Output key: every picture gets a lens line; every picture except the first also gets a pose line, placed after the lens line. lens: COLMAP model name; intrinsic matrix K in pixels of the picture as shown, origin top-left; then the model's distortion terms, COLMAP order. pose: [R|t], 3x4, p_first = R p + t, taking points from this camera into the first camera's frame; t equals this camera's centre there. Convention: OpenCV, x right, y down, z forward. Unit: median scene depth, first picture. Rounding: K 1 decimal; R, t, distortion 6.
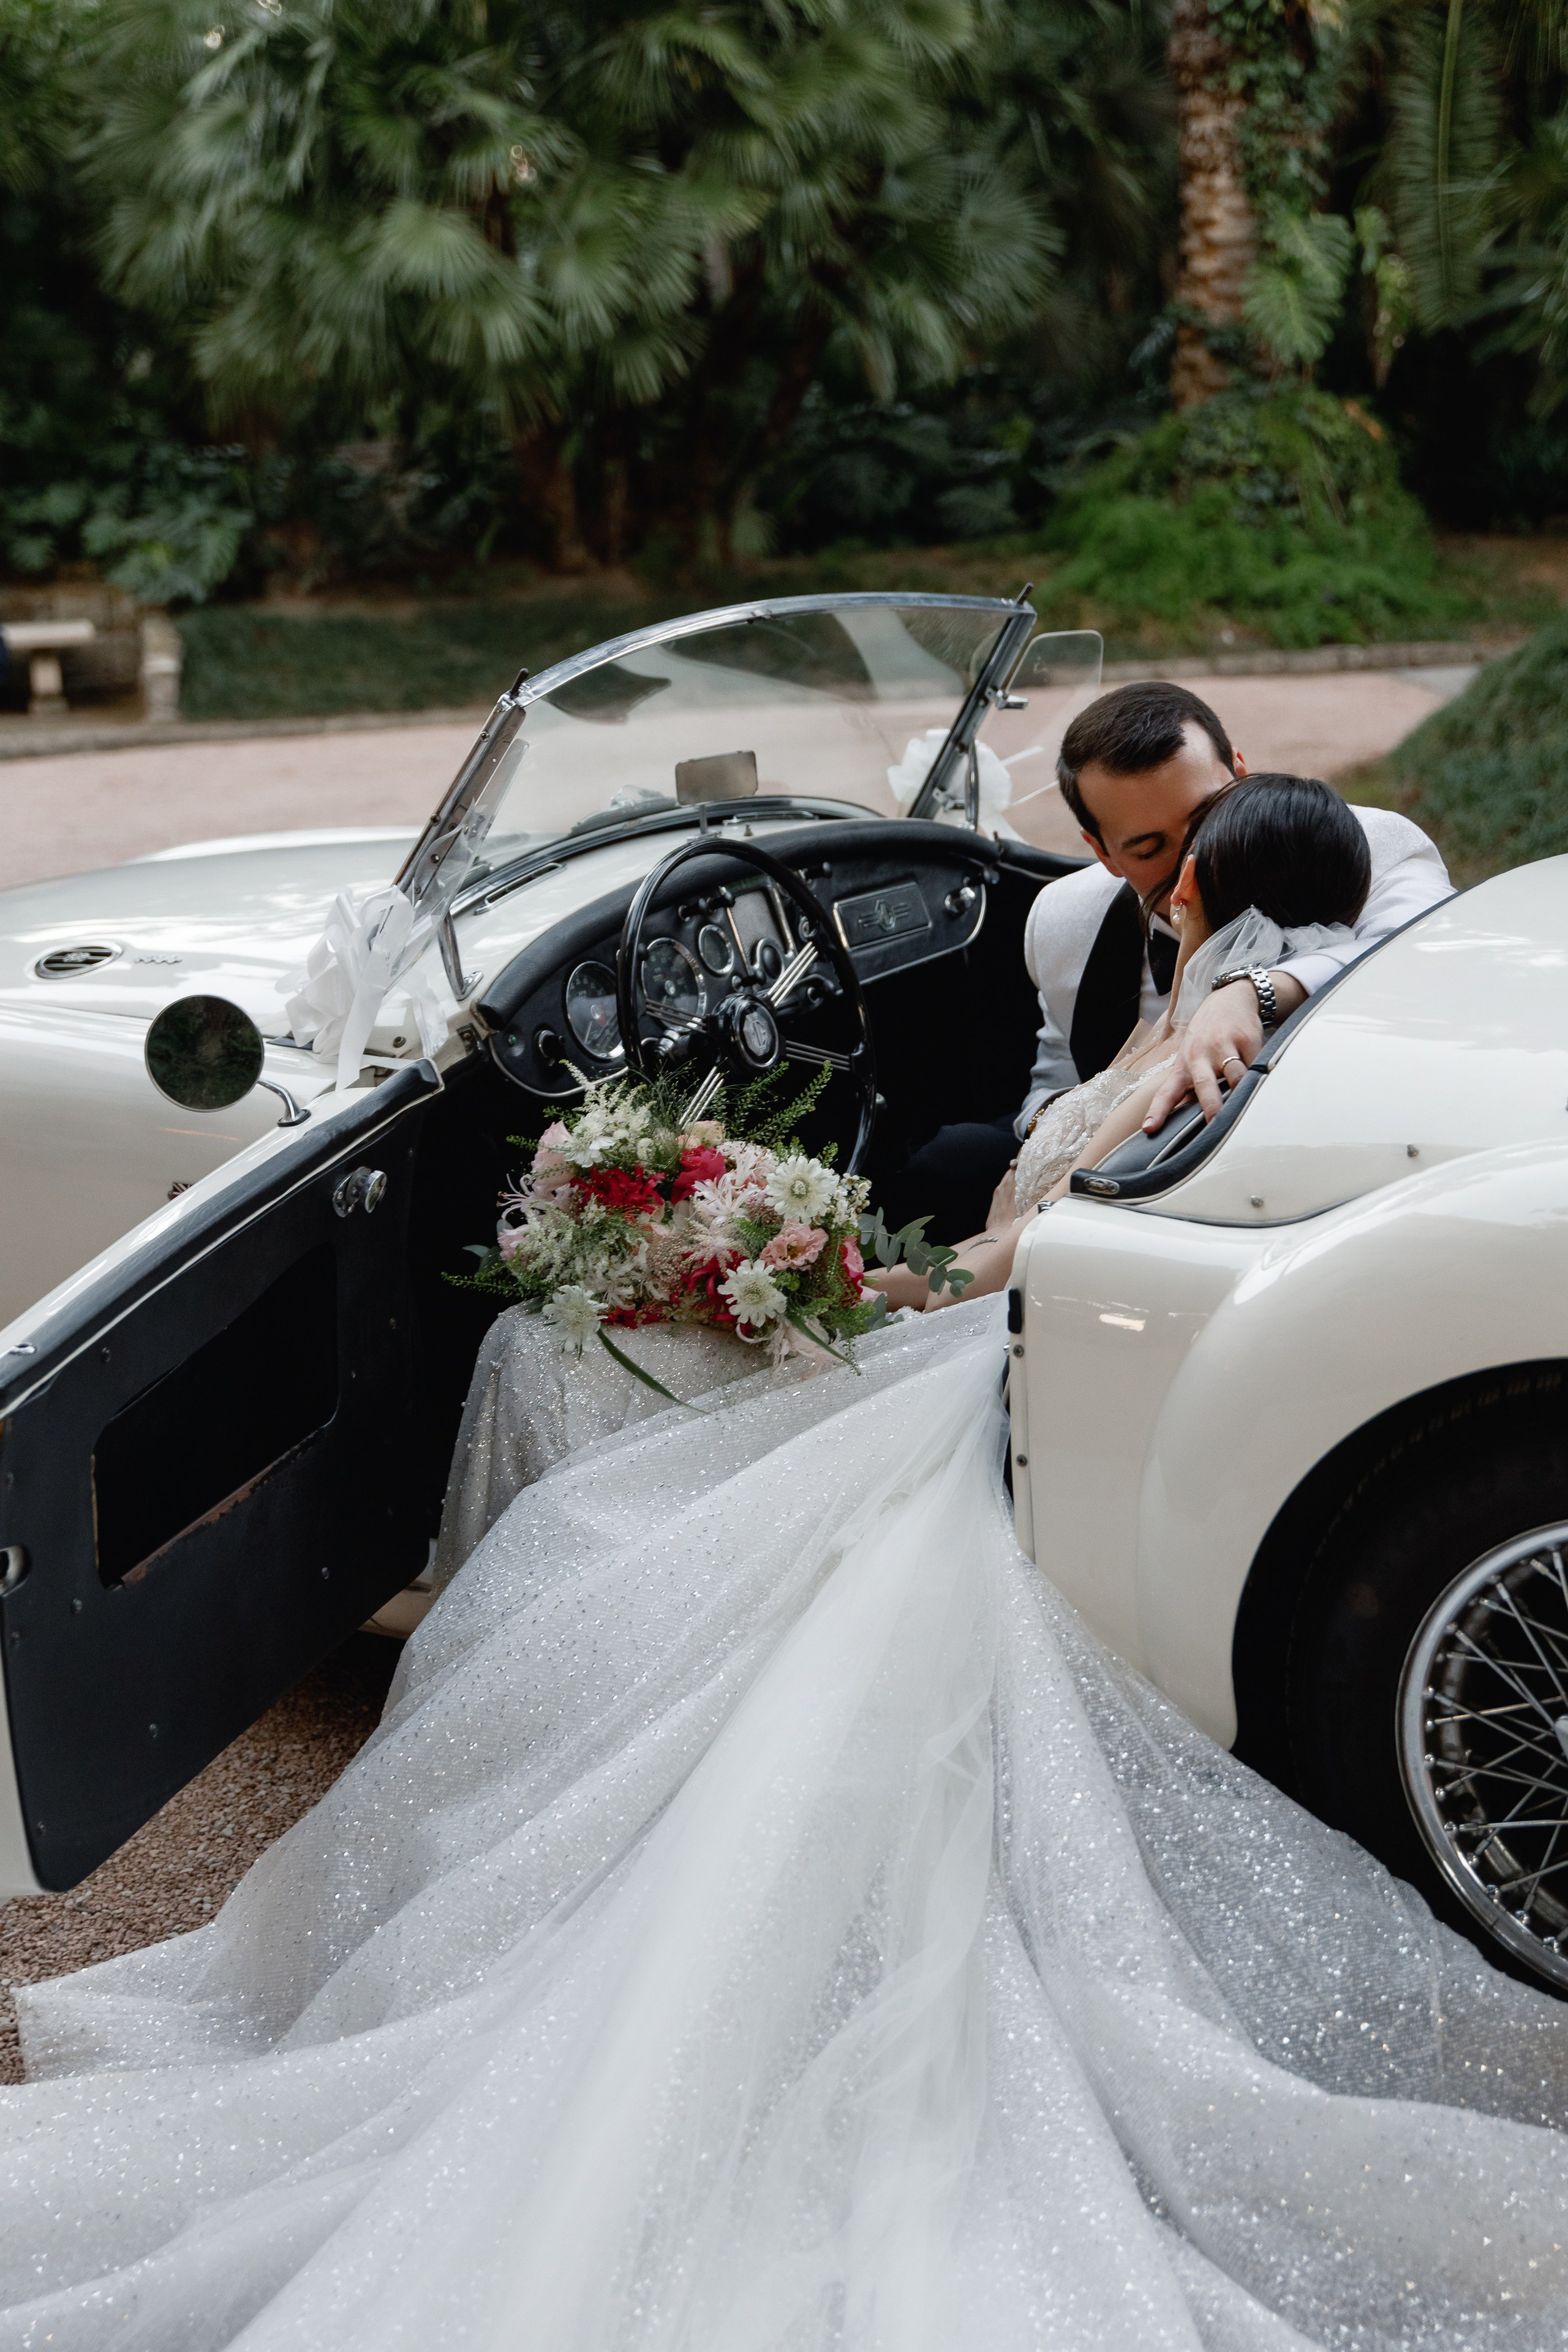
lens RADIAL K [[3138.3, 0, 784.0], [0, 3138.3, 1176.0], [0, 0, 1]] dist [-0.008107, -0.004811]
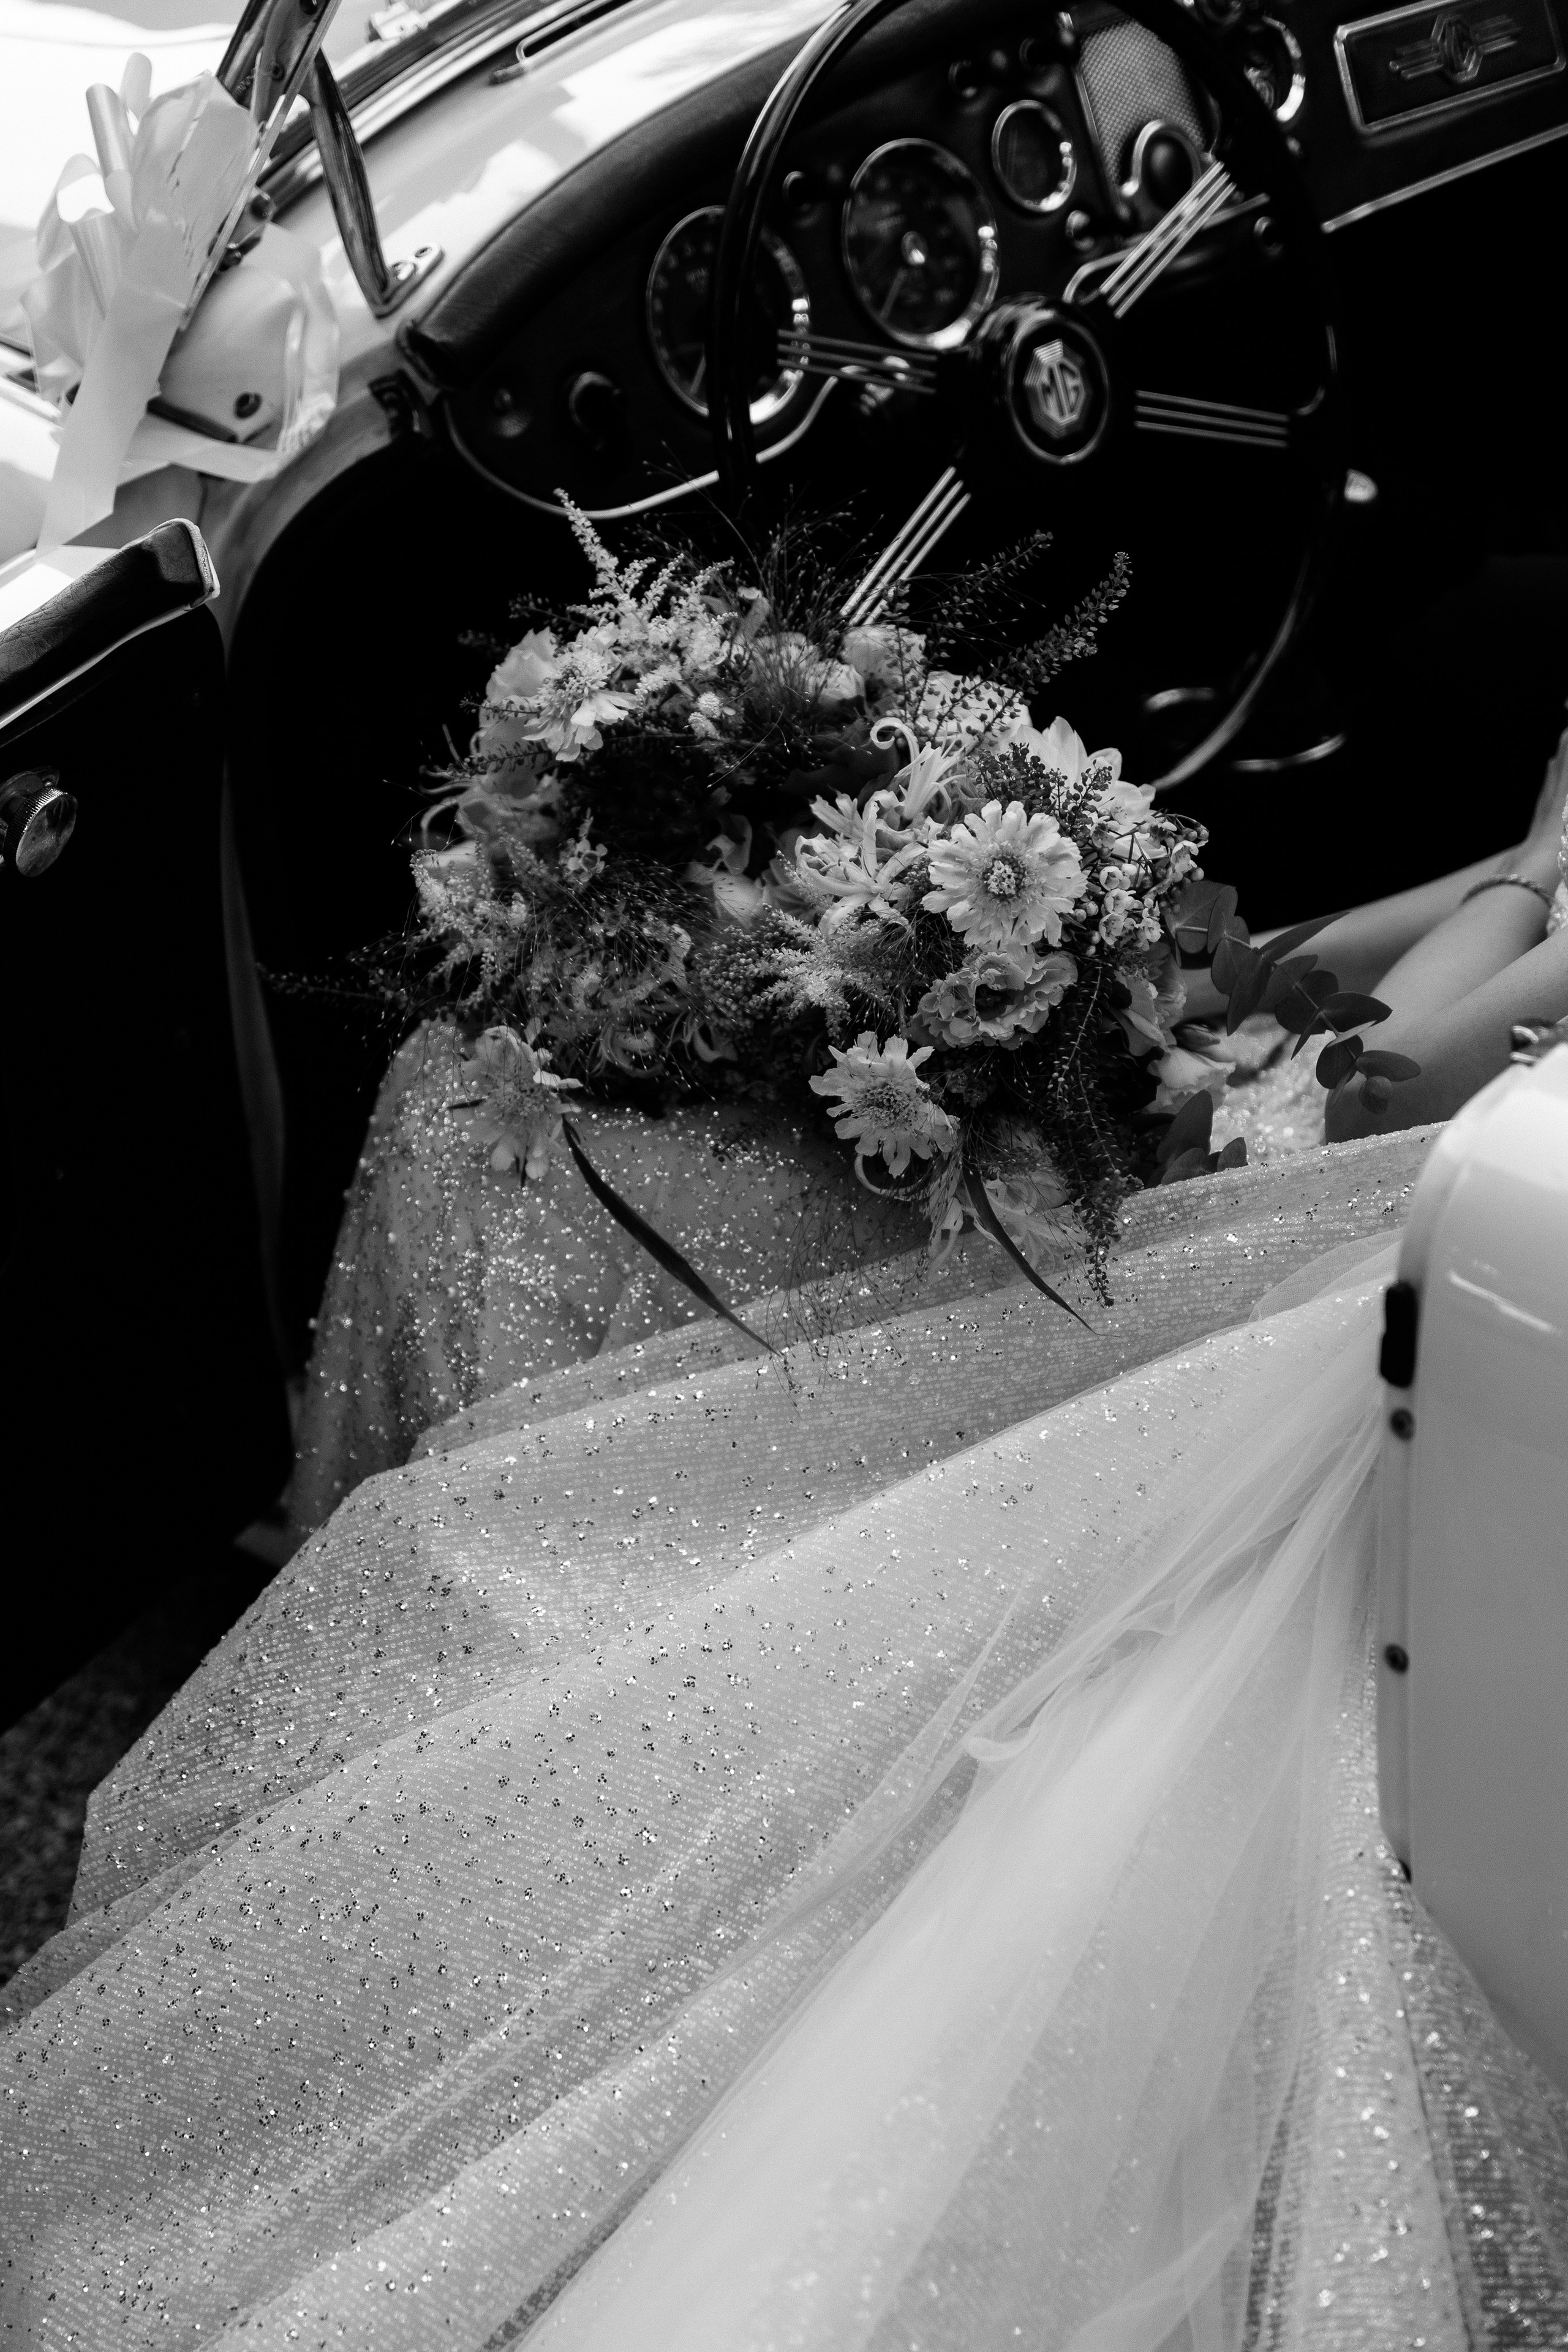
lens RADIAL K [[4110.3, 0, 784.0], [0, 4110.3, 1176.0], [0, 0, 1]] dist [0.056058, 0.004740]
pose [[0.976686, 0.096302, -0.191859, 0.088203], [-0.040247, 0.960028, 0.276995, -0.112401], [0.210865, -0.262815, 0.941522, 0.441838]]
